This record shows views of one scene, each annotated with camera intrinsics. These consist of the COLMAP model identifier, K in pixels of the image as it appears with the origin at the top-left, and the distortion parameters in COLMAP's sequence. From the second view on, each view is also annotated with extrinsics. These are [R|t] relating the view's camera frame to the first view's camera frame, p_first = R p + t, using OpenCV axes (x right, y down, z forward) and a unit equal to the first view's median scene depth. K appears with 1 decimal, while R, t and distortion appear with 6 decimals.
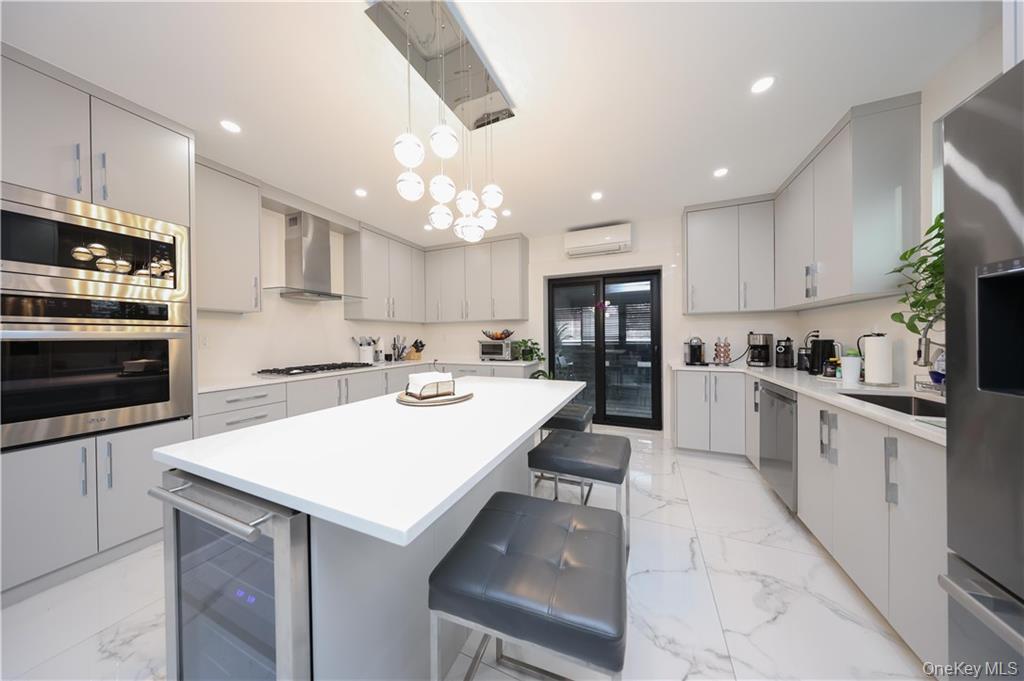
lens RADIAL K [[303.0, 0, 512.0], [0, 303.0, 340.5], [0, 0, 1]] dist [-0.000253, -0.000009]
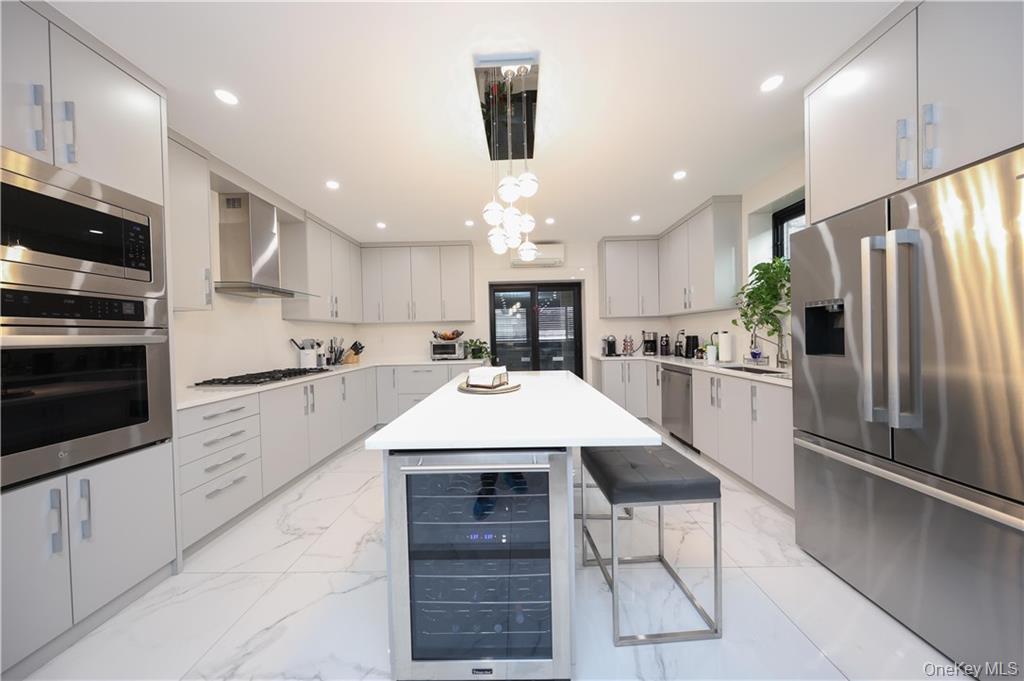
lens RADIAL K [[303.0, 0, 512.0], [0, 303.0, 340.5], [0, 0, 1]] dist [-0.000253, -0.000009]
pose [[0.923979, -0.018188, 0.382011, -0.312655], [0.018169, 0.999828, 0.003657, -0.000272], [-0.382012, 0.003562, 0.924151, -0.064998]]
